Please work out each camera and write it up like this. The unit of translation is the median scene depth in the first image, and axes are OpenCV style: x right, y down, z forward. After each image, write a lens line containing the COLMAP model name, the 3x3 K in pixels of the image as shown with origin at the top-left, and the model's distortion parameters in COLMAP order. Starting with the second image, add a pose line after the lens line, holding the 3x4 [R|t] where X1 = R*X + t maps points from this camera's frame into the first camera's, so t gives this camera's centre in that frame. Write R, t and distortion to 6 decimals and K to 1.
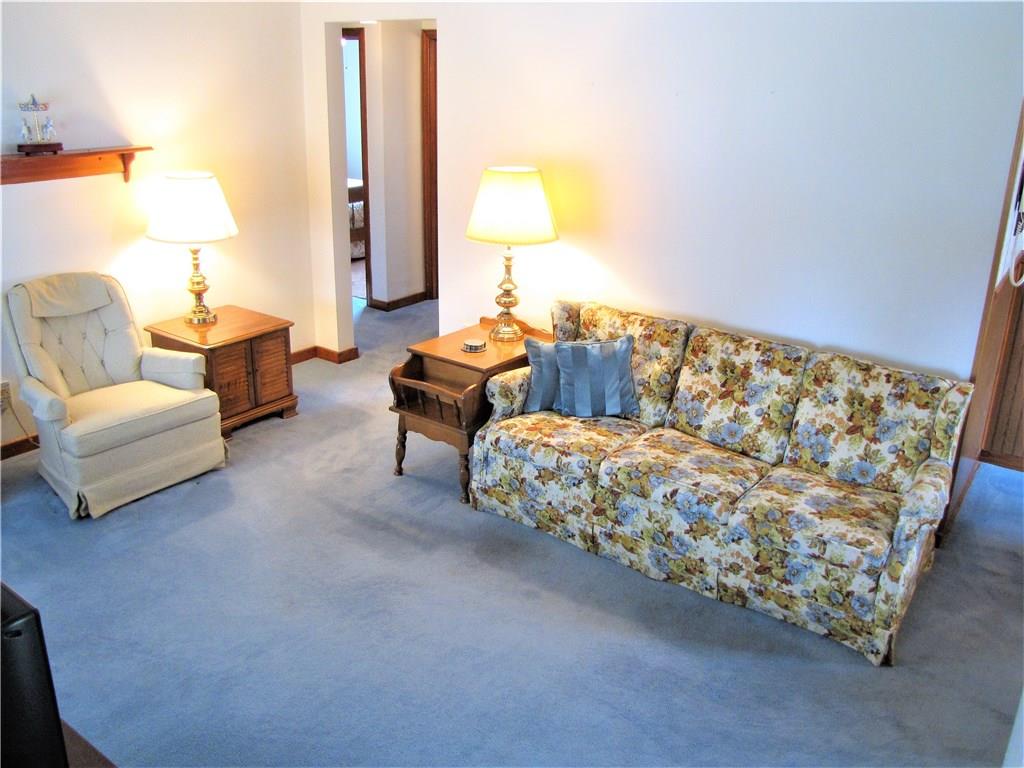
lens RADIAL K [[859.2, 0, 518.2], [0, 859.2, 380.0], [0, 0, 1]] dist [-0.184950, 0.140454]
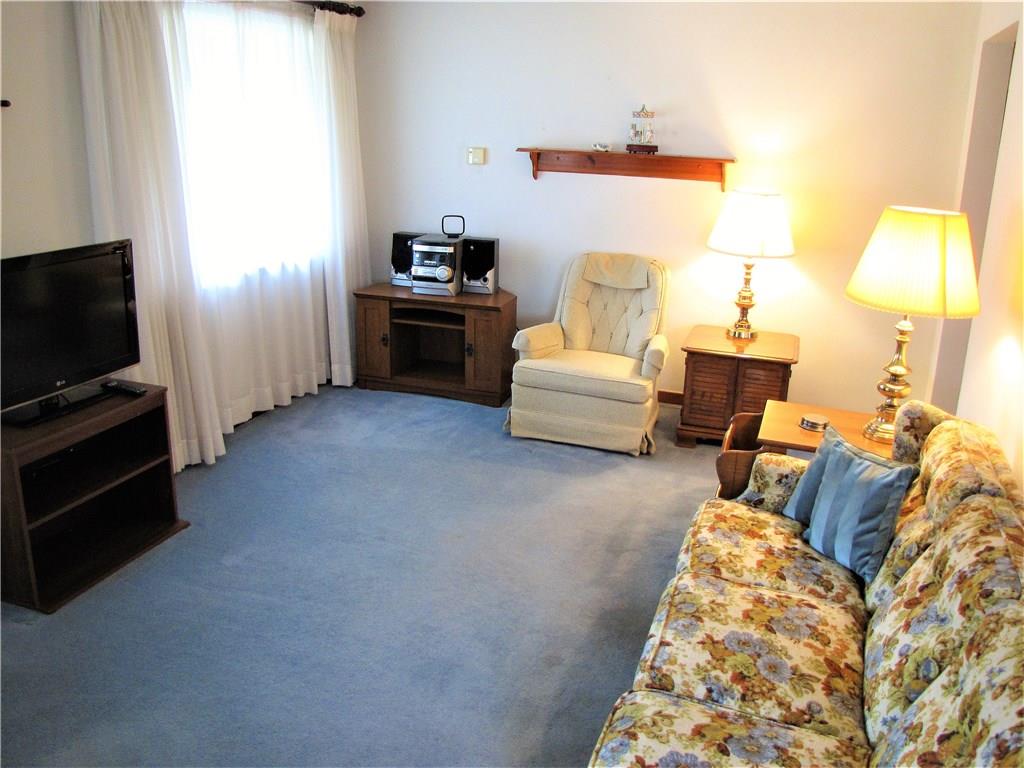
lens RADIAL K [[859.2, 0, 518.2], [0, 859.2, 380.0], [0, 0, 1]] dist [-0.184950, 0.140454]
pose [[0.286208, 0.268774, -0.919699, 0.579345], [-0.350548, 0.922680, 0.160556, -0.106196], [0.891740, 0.276447, 0.358297, 0.481878]]
